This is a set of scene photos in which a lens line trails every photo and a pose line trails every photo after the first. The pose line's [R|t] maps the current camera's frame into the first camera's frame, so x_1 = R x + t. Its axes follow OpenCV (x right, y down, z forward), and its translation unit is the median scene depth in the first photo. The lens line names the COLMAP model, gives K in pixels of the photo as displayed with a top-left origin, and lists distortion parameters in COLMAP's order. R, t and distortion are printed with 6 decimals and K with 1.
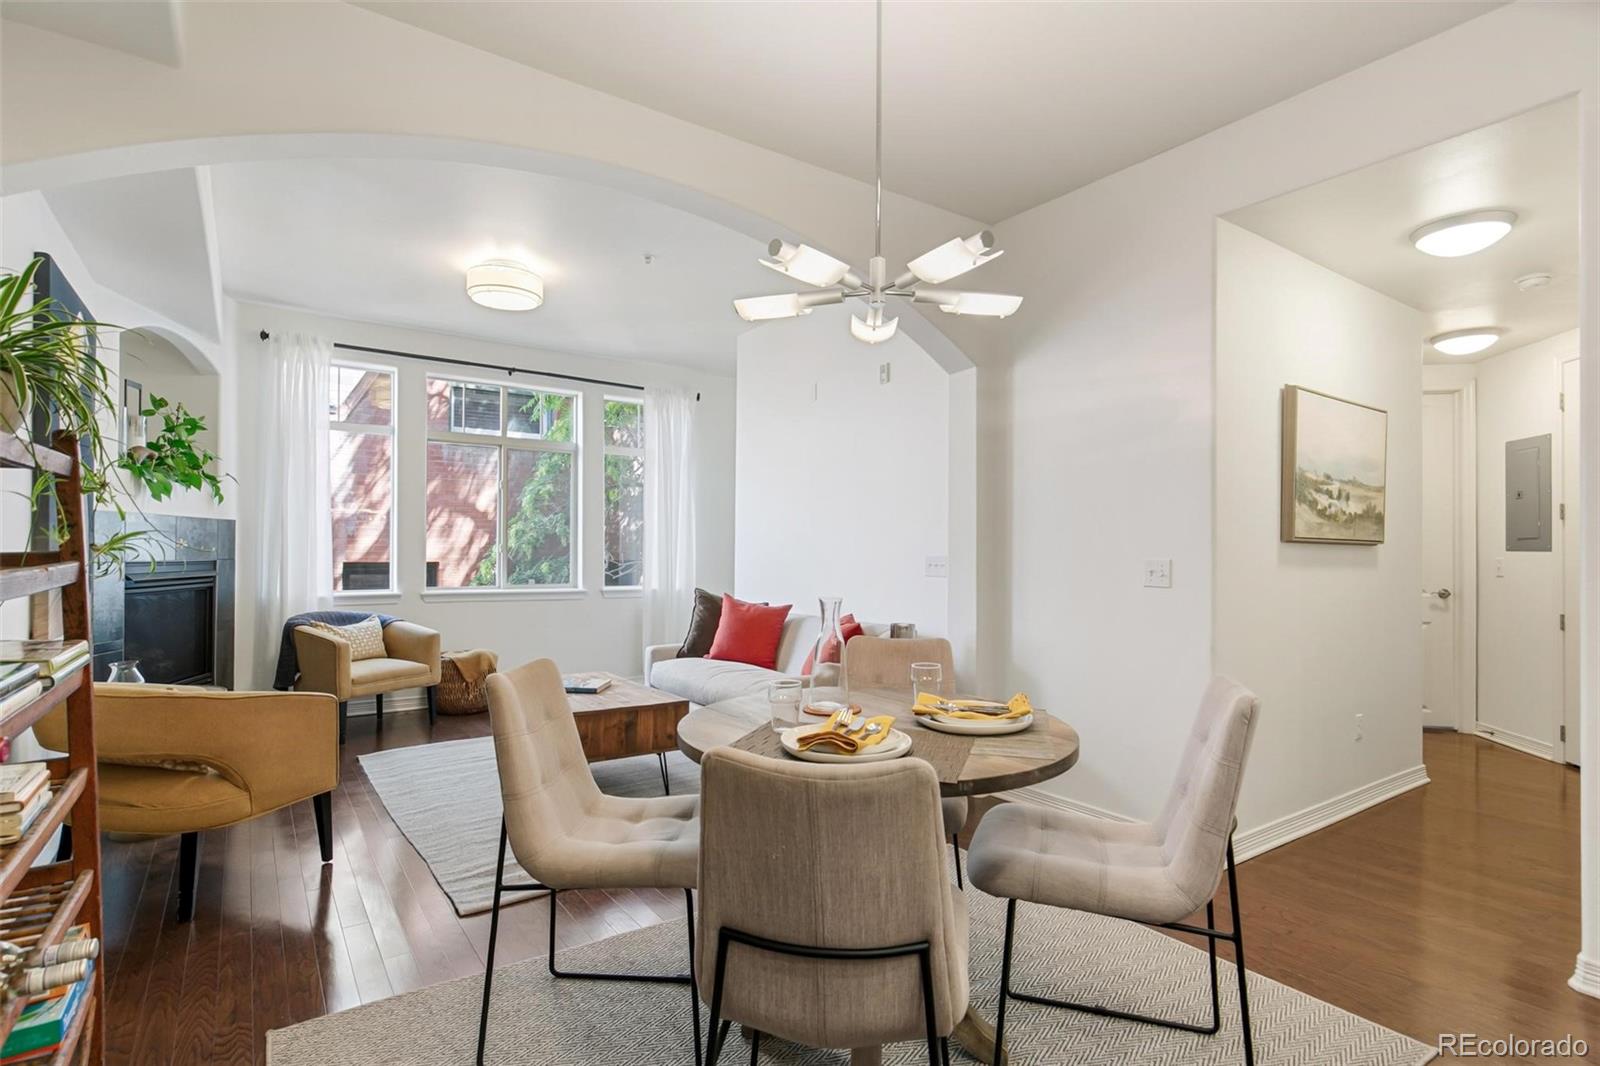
lens RADIAL K [[813.2, 0, 789.1], [0, 813.2, 542.2], [0, 0, 1]] dist [-0.000123, 0.000808]
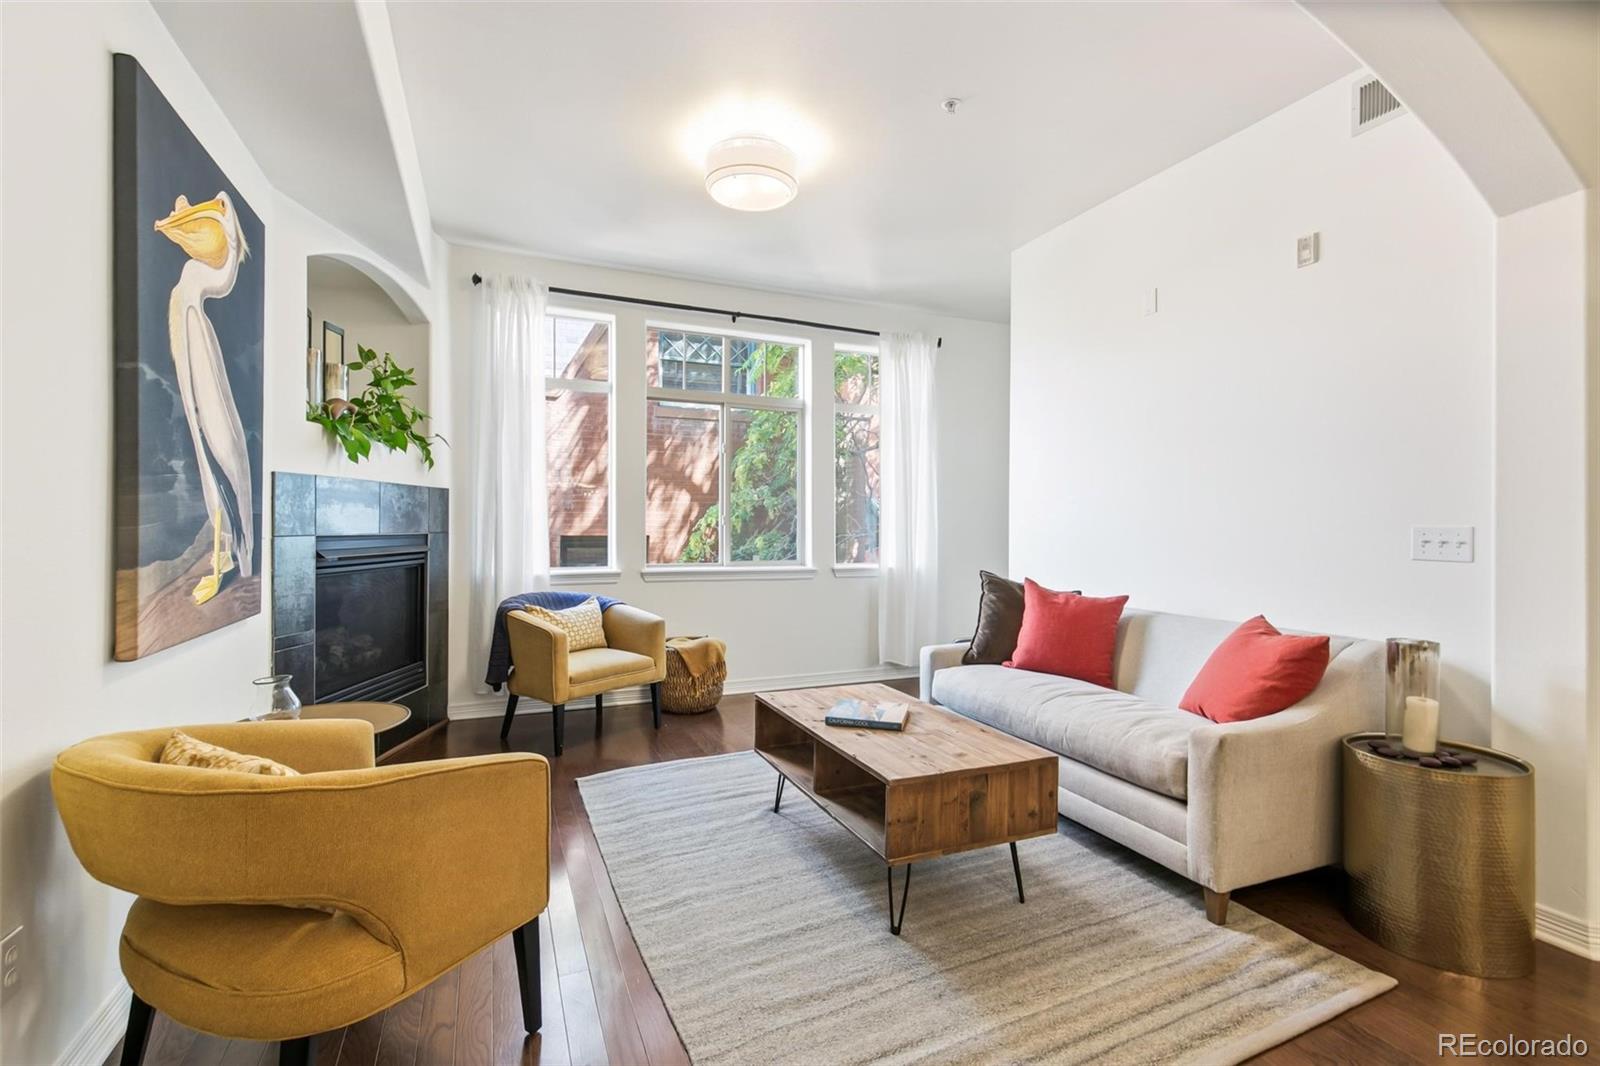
lens RADIAL K [[723.4, 0, 775.8], [0, 723.4, 520.0], [0, 0, 1]] dist [0.011902, -0.000800]
pose [[0.976904, -0.003439, -0.213651, -0.167157], [0.004199, 0.999986, 0.003104, 0.006402], [0.213637, -0.003929, 0.976905, 0.311455]]
